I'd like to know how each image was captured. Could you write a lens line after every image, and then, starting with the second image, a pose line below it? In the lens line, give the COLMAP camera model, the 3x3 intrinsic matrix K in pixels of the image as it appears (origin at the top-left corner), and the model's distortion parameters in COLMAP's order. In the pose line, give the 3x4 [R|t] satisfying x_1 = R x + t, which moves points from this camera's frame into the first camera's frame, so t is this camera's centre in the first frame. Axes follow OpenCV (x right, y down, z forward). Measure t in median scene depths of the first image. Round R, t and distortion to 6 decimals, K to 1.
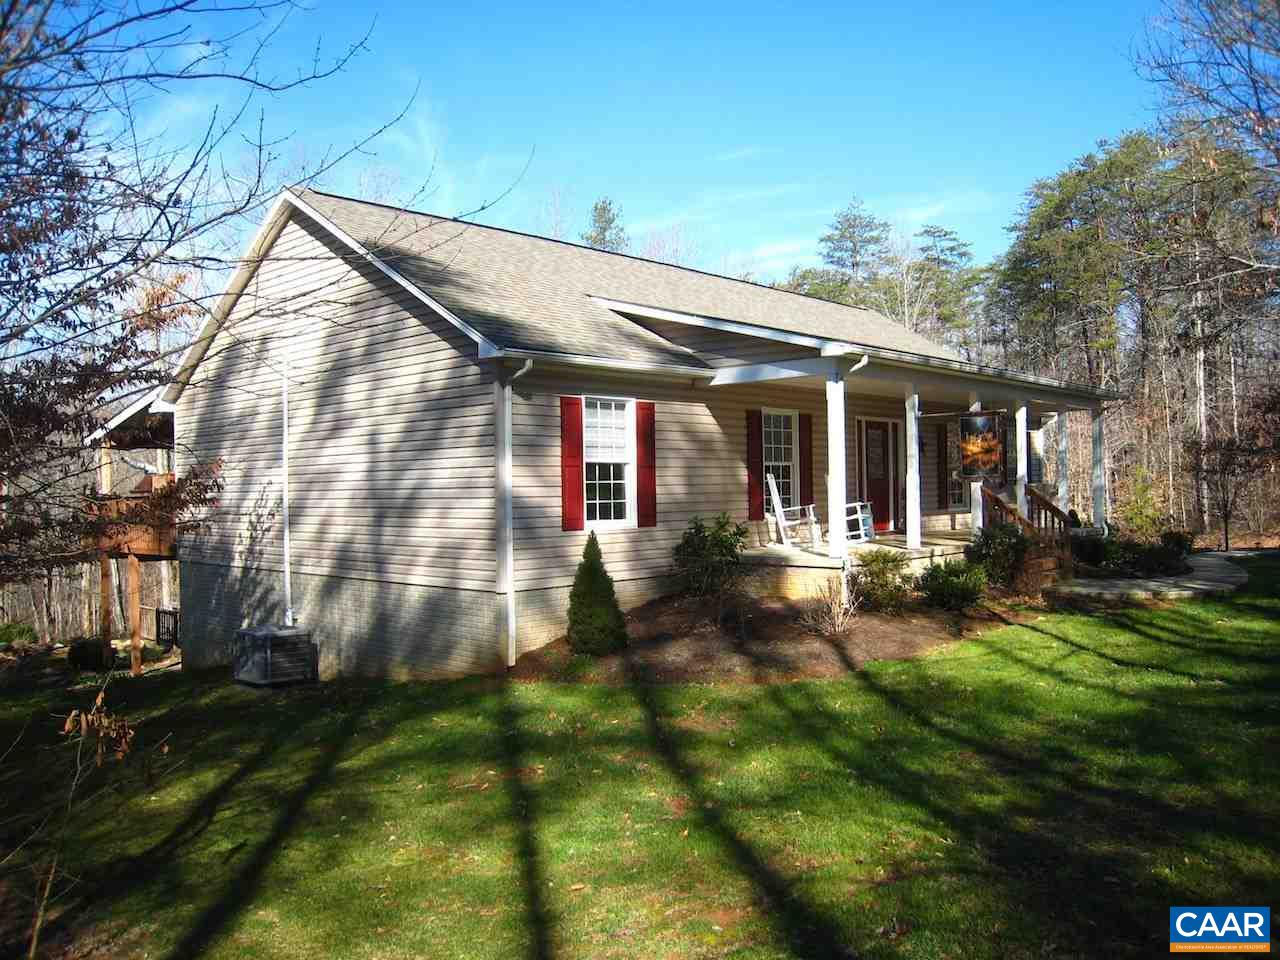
lens RADIAL K [[1057.5, 0, 634.9], [0, 1057.5, 481.3], [0, 0, 1]] dist [-0.161746, 0.136034]
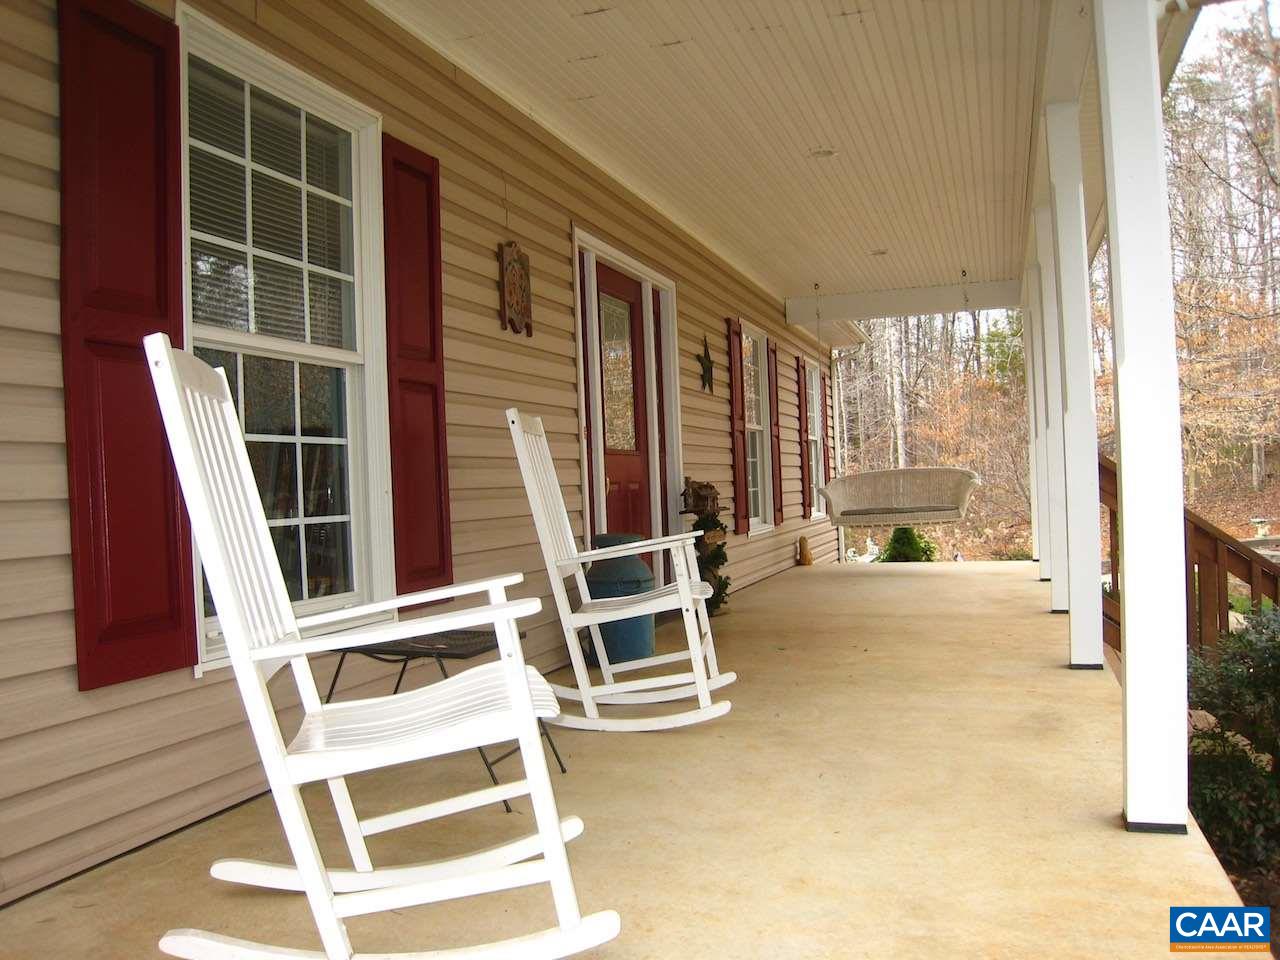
lens RADIAL K [[1057.5, 0, 634.9], [0, 1057.5, 481.3], [0, 0, 1]] dist [-0.161746, 0.136034]
pose [[0.898458, -0.009084, 0.438965, 0.107417], [0.005860, 0.999945, 0.008699, 0.000872], [-0.439020, -0.005243, 0.898462, 0.768929]]
